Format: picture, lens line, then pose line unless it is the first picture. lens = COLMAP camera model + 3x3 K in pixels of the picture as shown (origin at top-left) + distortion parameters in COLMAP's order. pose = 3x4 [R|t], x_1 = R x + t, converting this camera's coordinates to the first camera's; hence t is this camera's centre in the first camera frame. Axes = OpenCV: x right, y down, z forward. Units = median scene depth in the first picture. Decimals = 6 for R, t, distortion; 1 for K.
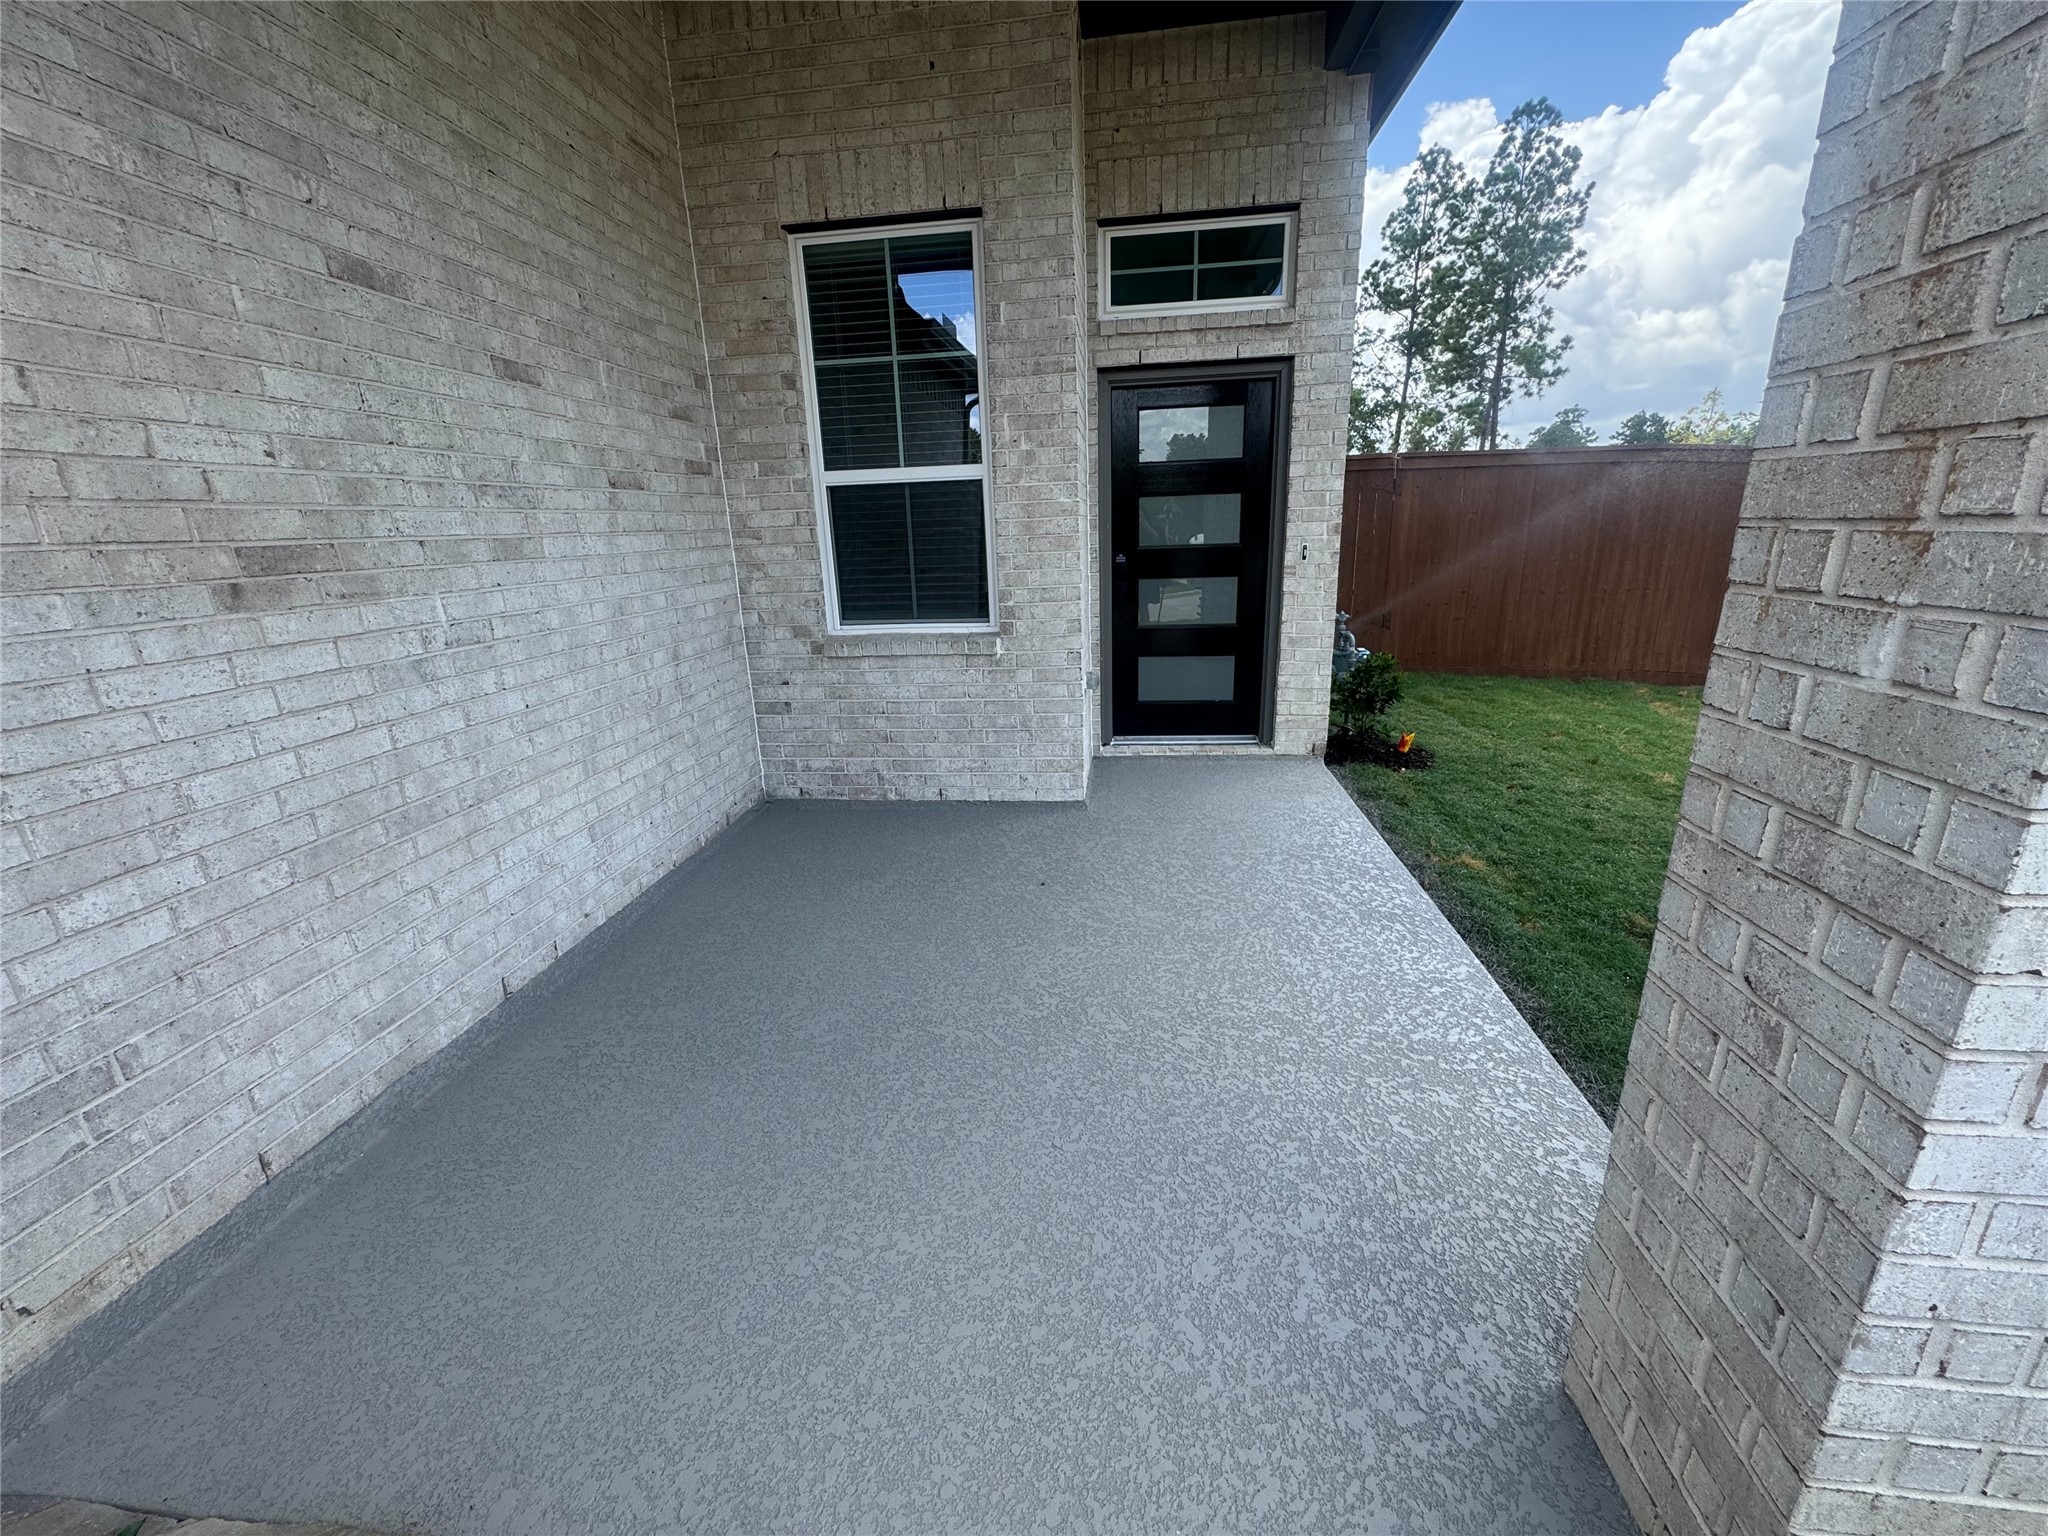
lens RADIAL K [[811.3, 0, 1024.0], [0, 811.3, 768.0], [0, 0, 1]] dist [-0.000345, 0.000120]
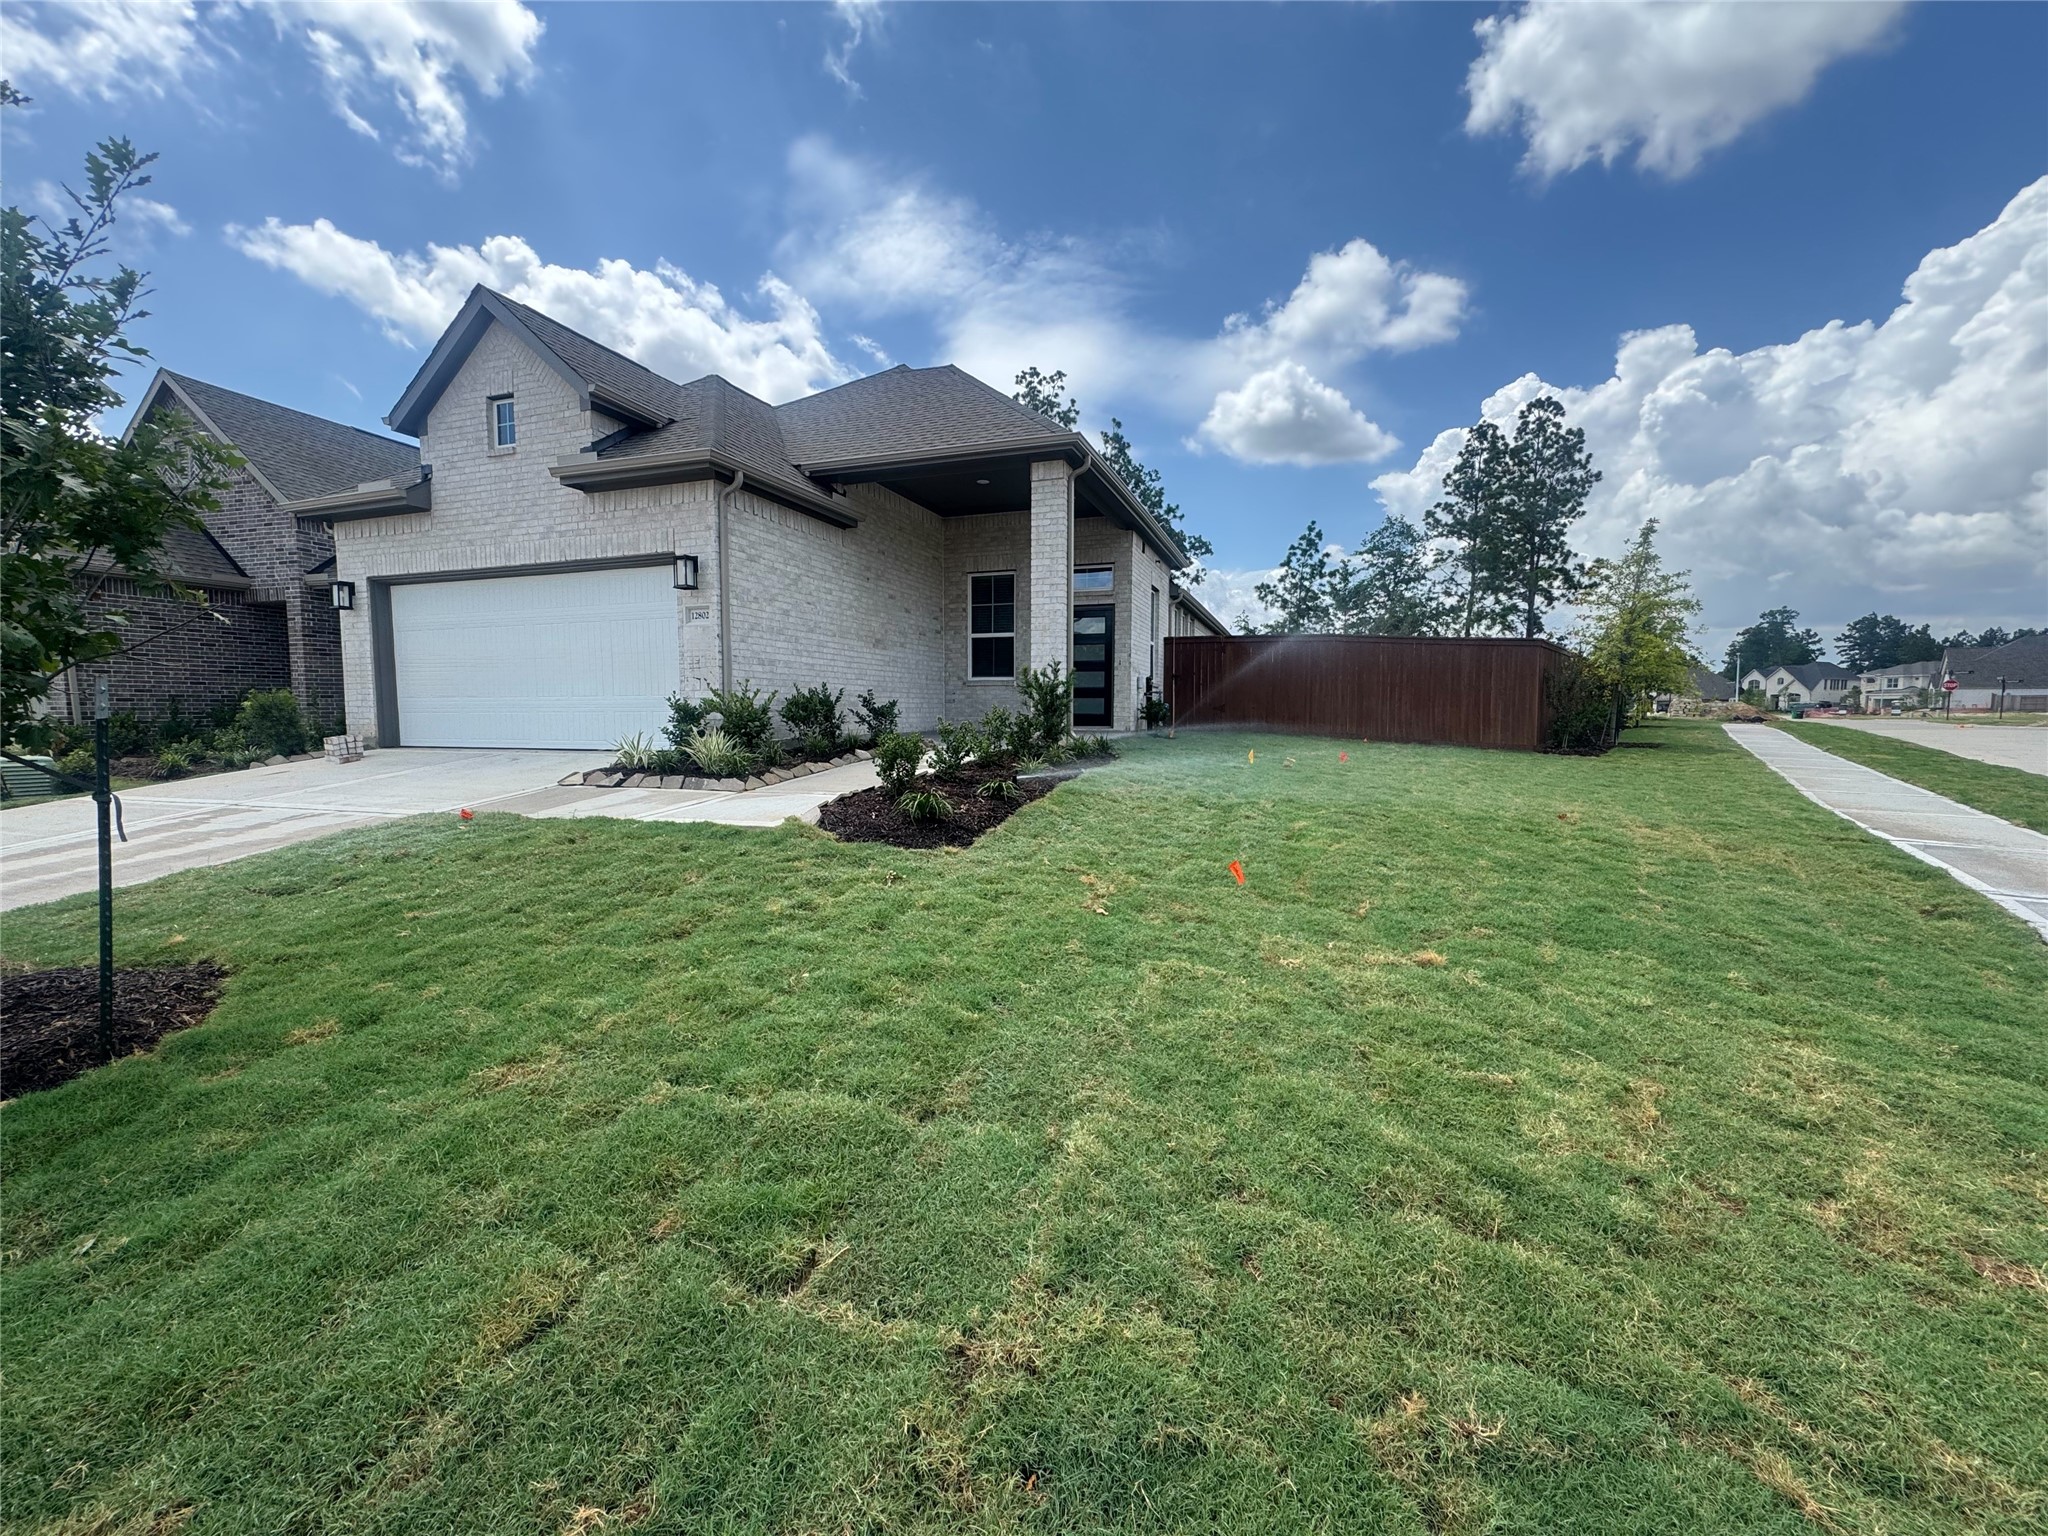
lens RADIAL K [[823.4, 0, 1024.0], [0, 823.4, 768.0], [0, 0, 1]] dist [-0.012074, -0.000238]
pose [[0.975875, 0.049113, -0.212735, 0.103491], [-0.094194, 0.973733, -0.207294, 0.124599], [0.196966, 0.222331, 0.954868, -0.302485]]
